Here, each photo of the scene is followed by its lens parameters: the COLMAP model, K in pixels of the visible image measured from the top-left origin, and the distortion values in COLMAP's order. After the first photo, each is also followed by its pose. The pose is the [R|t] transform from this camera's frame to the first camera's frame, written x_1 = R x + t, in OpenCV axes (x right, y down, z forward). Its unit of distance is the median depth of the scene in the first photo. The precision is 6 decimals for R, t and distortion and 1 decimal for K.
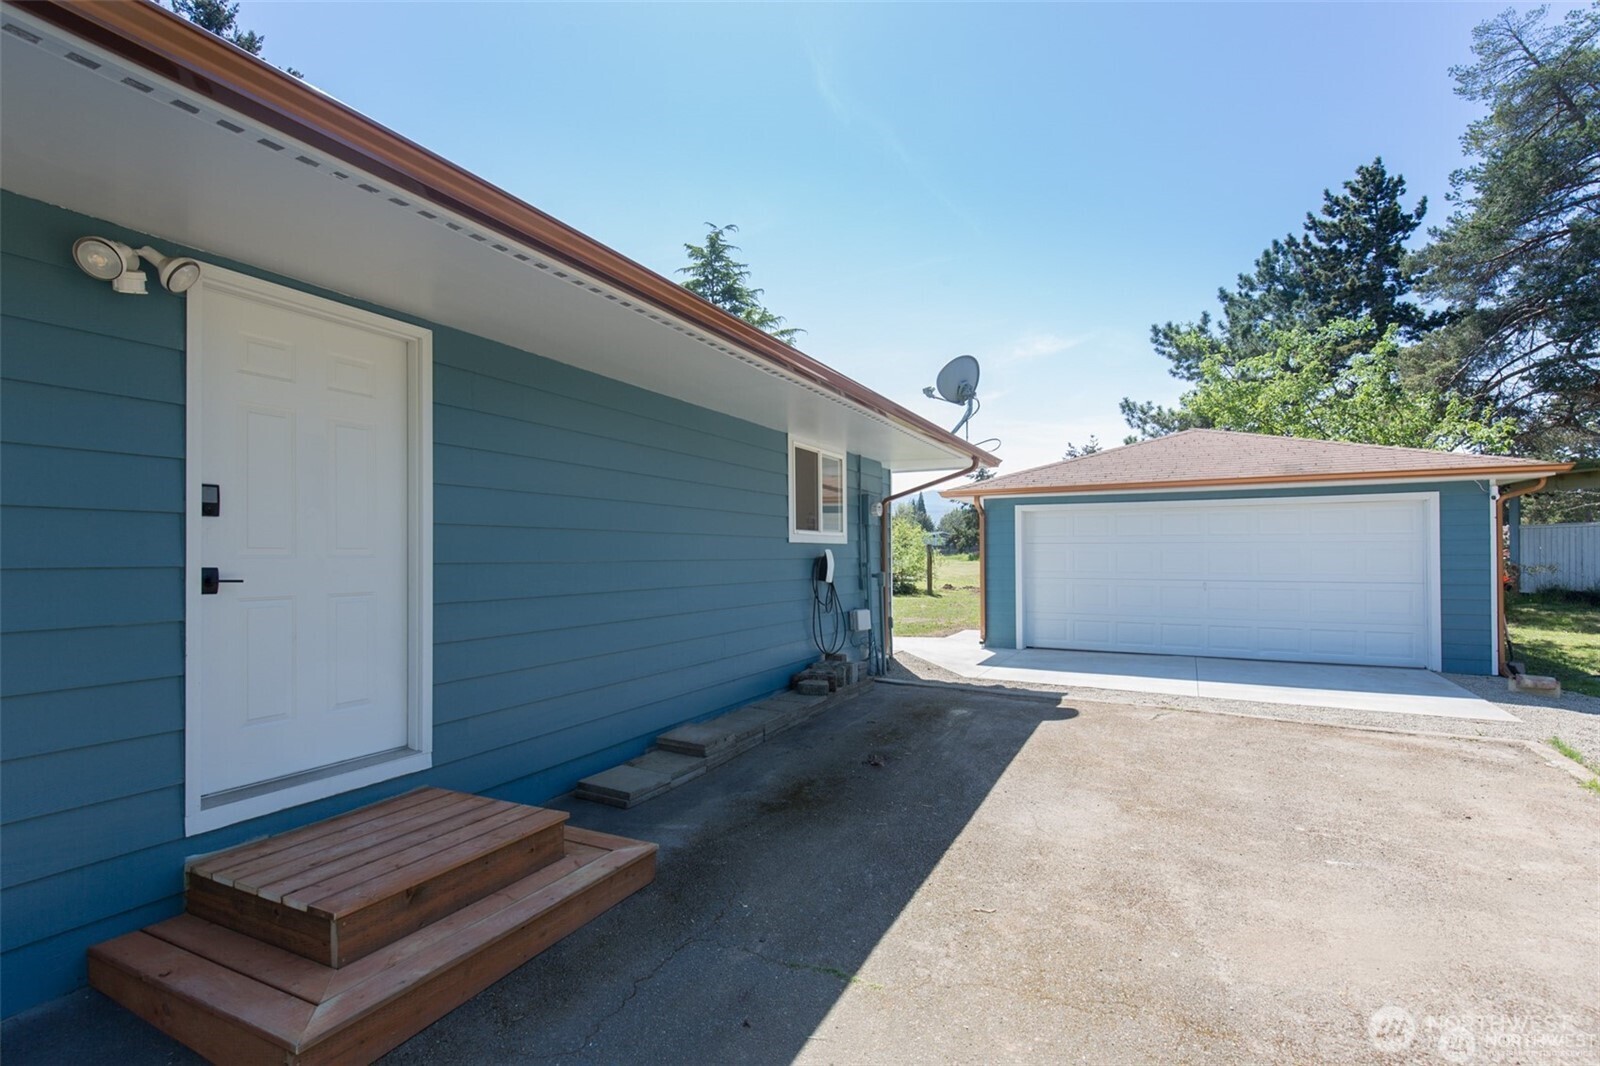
lens RADIAL K [[739.0, 0, 784.5], [0, 739.0, 564.6], [0, 0, 1]] dist [-0.016425, -0.000982]
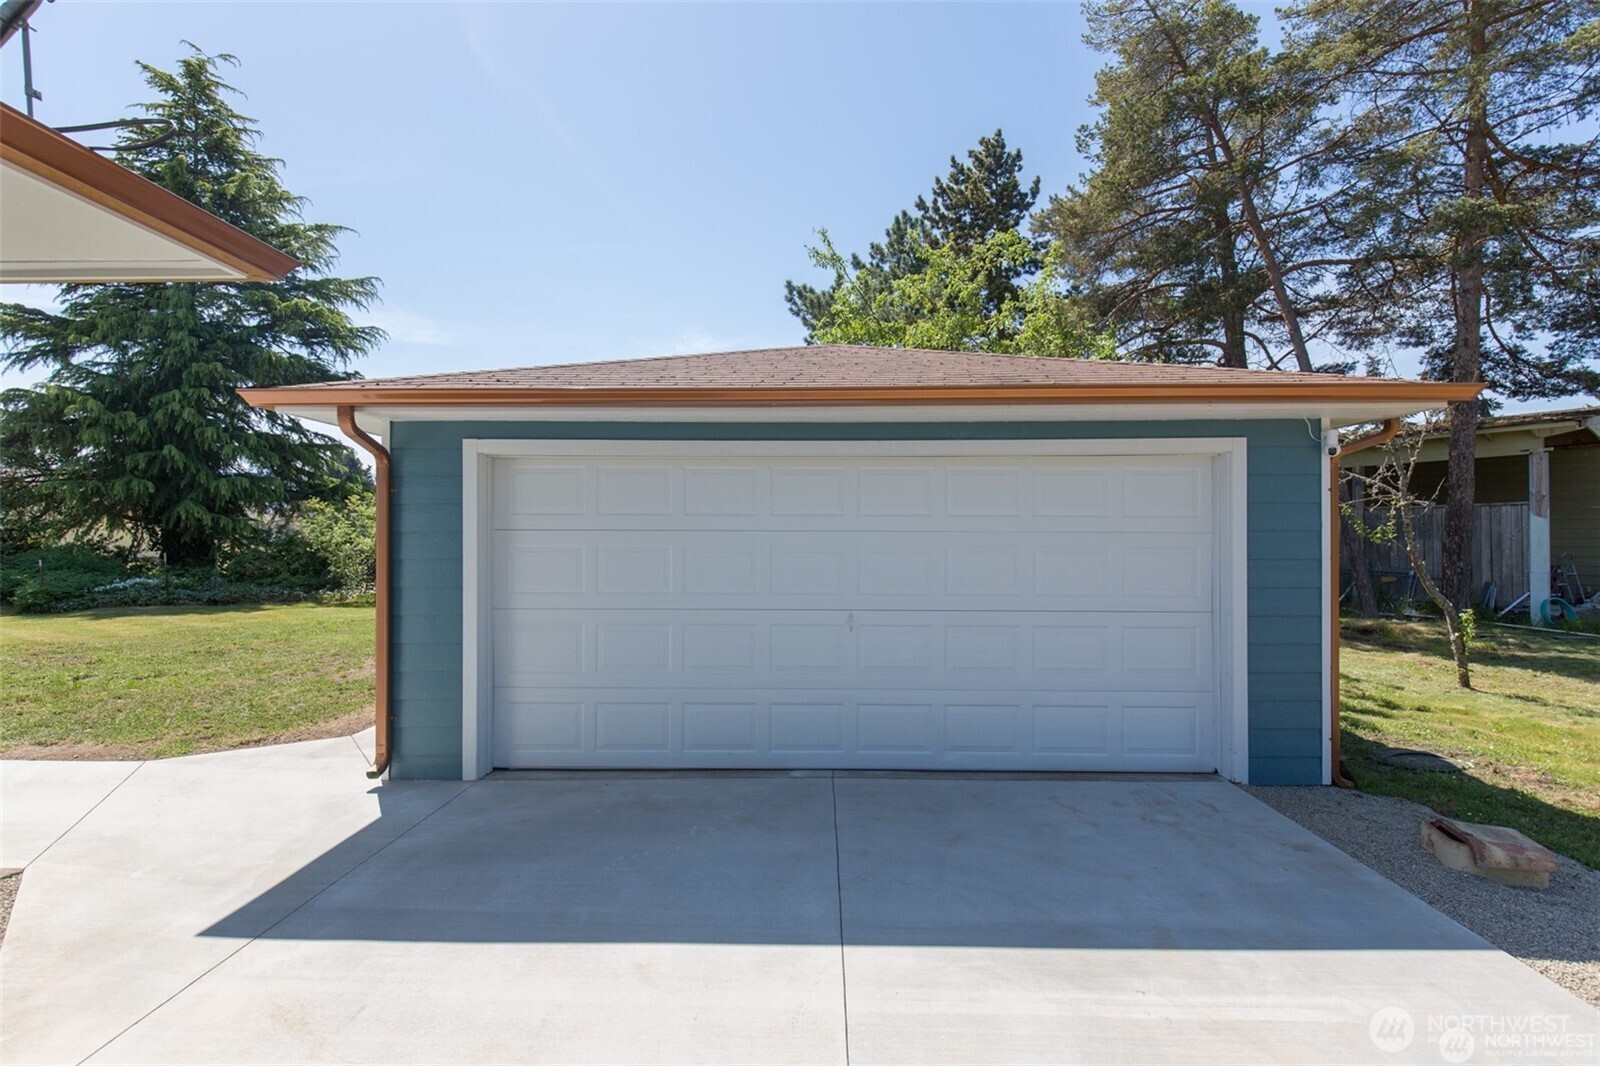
lens RADIAL K [[739.0, 0, 784.5], [0, 739.0, 564.6], [0, 0, 1]] dist [-0.016425, -0.000982]
pose [[0.900763, -0.013255, 0.434108, 0.126017], [0.003240, 0.999711, 0.023802, -0.007749], [-0.434299, -0.020034, 0.900546, 0.225925]]
